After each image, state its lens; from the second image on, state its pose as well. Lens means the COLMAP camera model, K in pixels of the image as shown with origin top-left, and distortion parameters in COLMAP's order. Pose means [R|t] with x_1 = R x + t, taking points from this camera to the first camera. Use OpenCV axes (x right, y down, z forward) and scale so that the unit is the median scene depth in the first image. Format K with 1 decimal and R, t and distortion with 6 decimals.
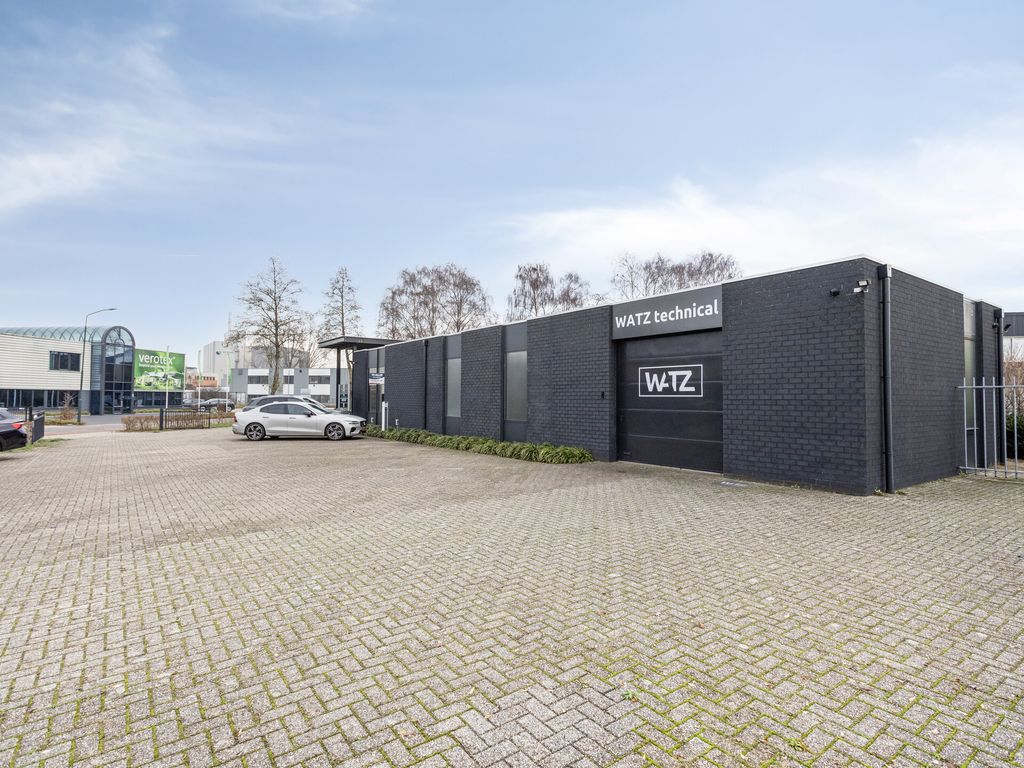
lens RADIAL K [[568.6, 0, 531.4], [0, 568.6, 380.3], [0, 0, 1]] dist [-0.002479, 0.007060]
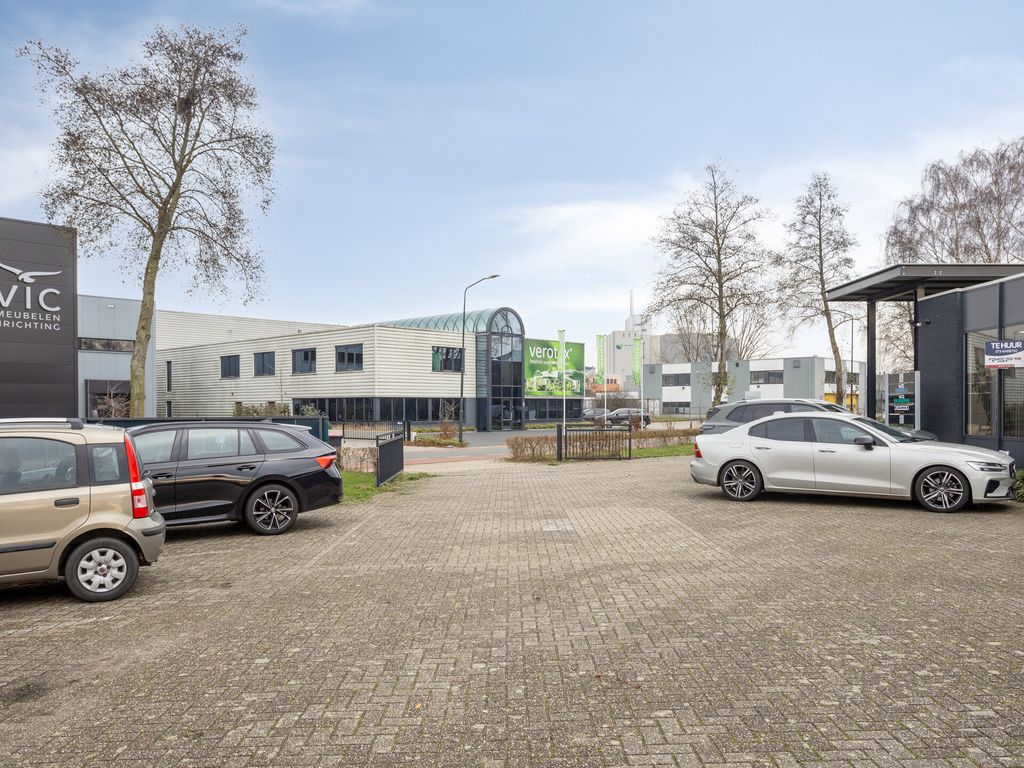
lens RADIAL K [[719.6, 0, 512.0], [0, 719.6, 387.0], [0, 0, 1]] dist [0.004898, 0.002500]
pose [[0.803661, -0.025466, -0.594543, -0.184106], [0.027180, 0.999612, -0.006077, 0.010400], [0.594467, -0.011276, 0.804041, 0.279059]]
